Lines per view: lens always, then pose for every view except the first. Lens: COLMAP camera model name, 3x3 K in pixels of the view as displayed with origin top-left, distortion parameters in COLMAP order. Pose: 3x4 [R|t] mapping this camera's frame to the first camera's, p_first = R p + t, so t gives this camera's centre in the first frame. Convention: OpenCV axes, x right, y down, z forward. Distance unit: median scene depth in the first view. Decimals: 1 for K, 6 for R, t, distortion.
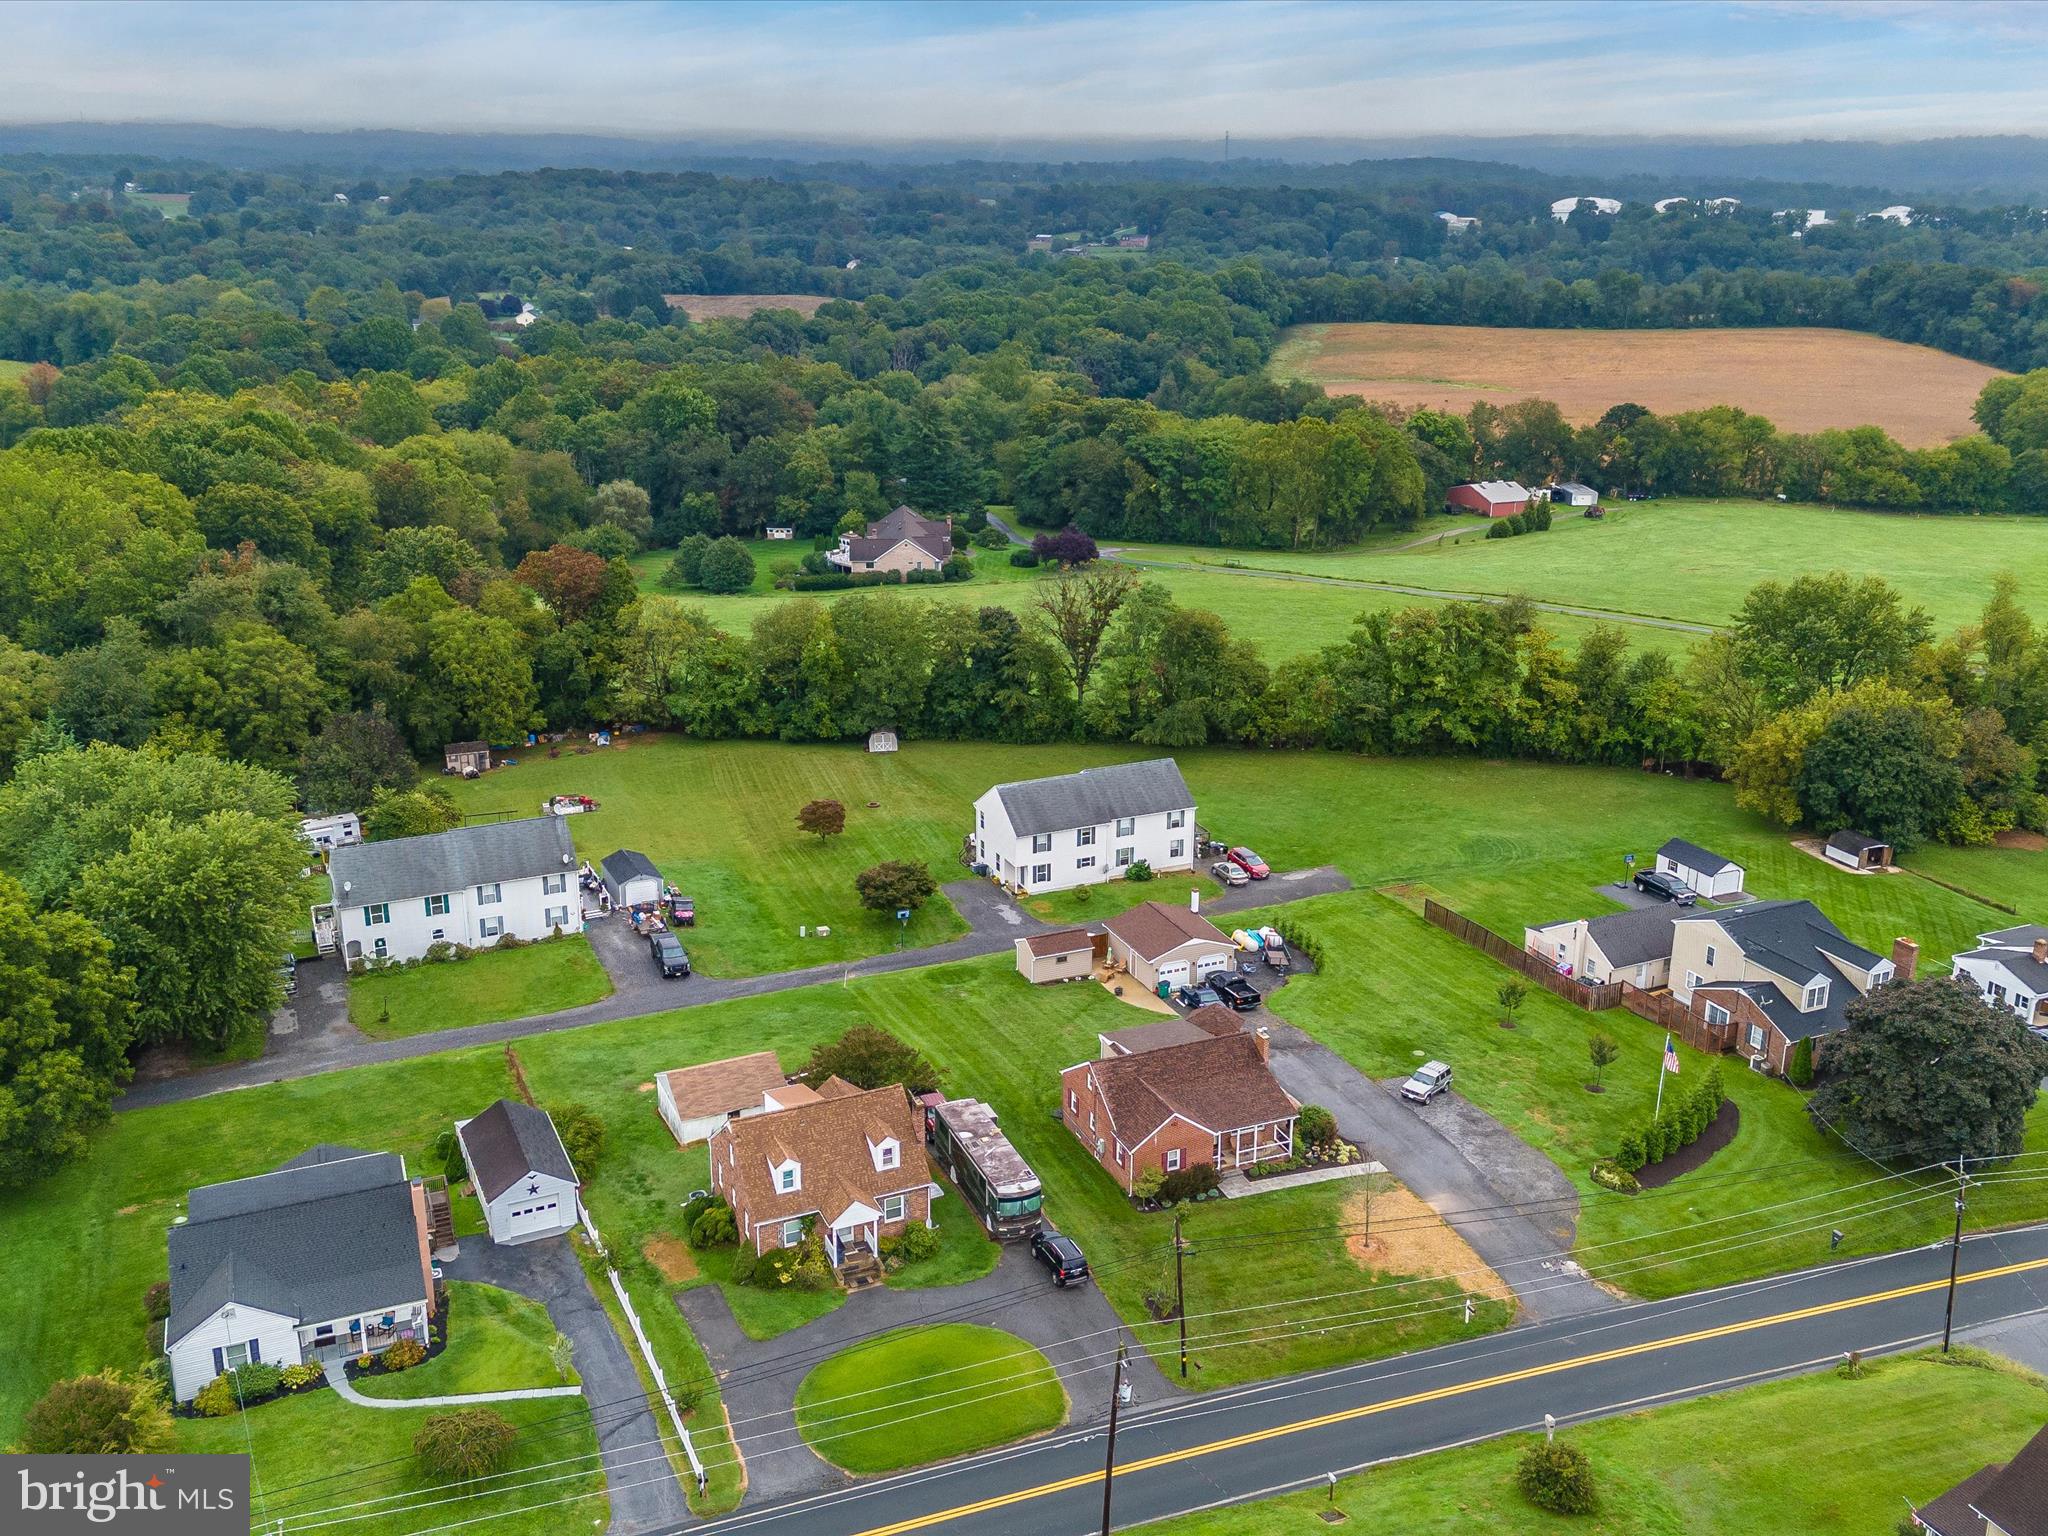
lens RADIAL K [[987.3, 0, 1021.1], [0, 987.3, 743.2], [0, 0, 1]] dist [0.000210, 0.000135]
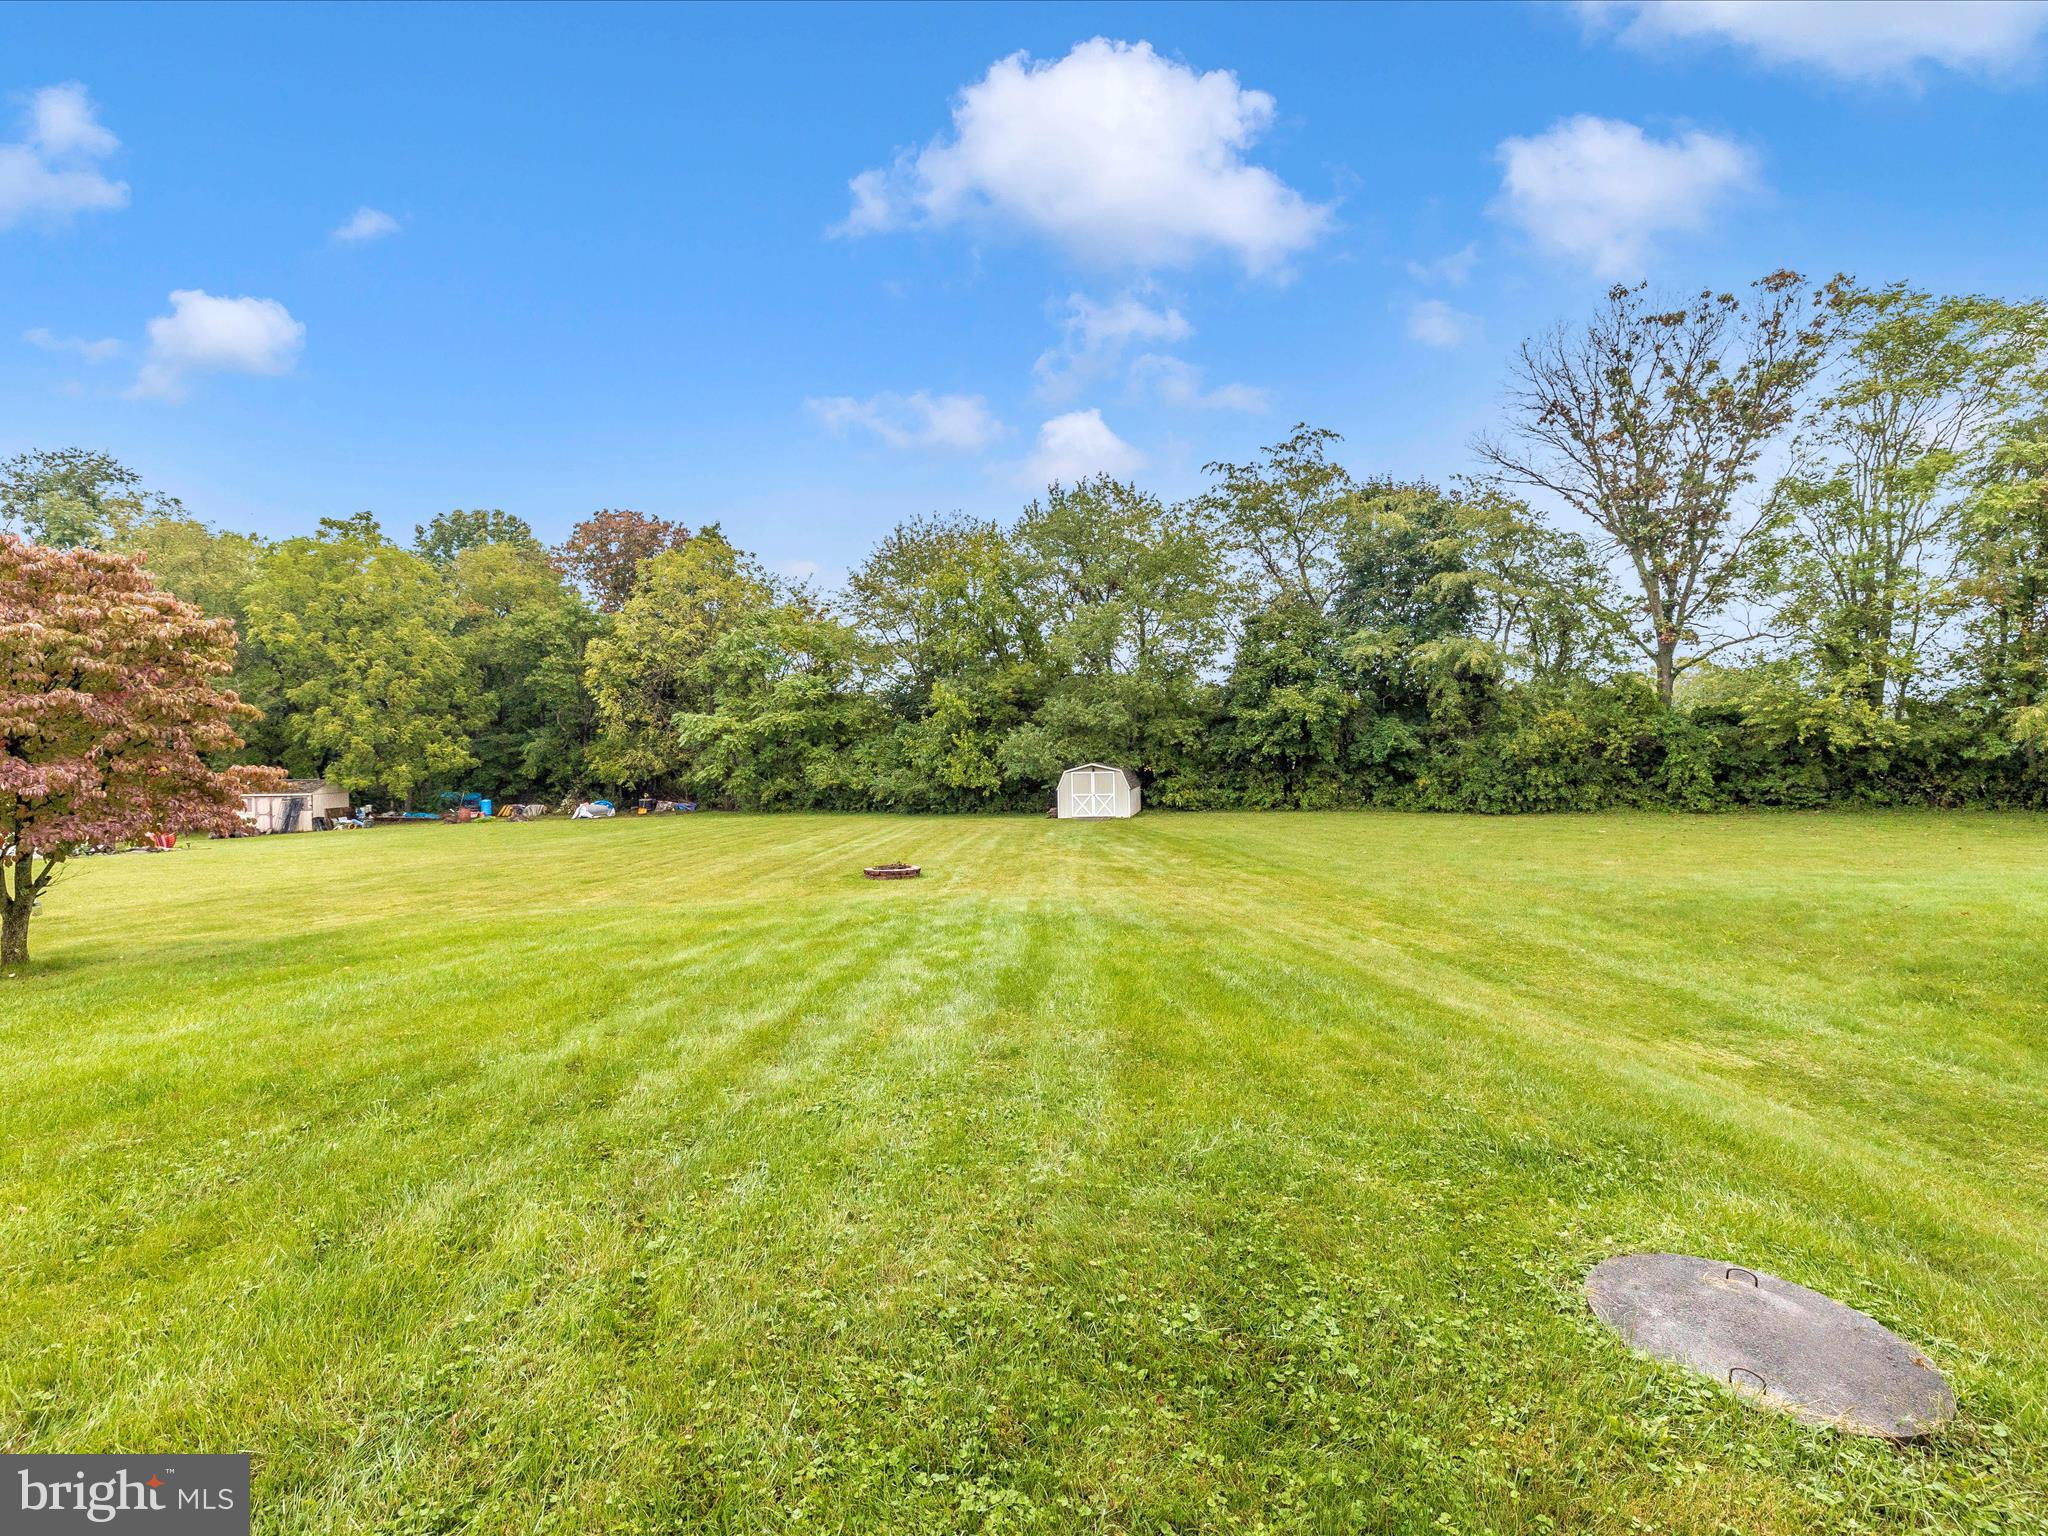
lens RADIAL K [[987.3, 0, 1021.1], [0, 987.3, 743.2], [0, 0, 1]] dist [0.000210, 0.000135]
pose [[0.941899, -0.015667, -0.335531, -0.067825], [-0.057688, 0.976524, -0.207539, 0.103824], [0.330905, 0.214837, 0.918883, 1.107572]]
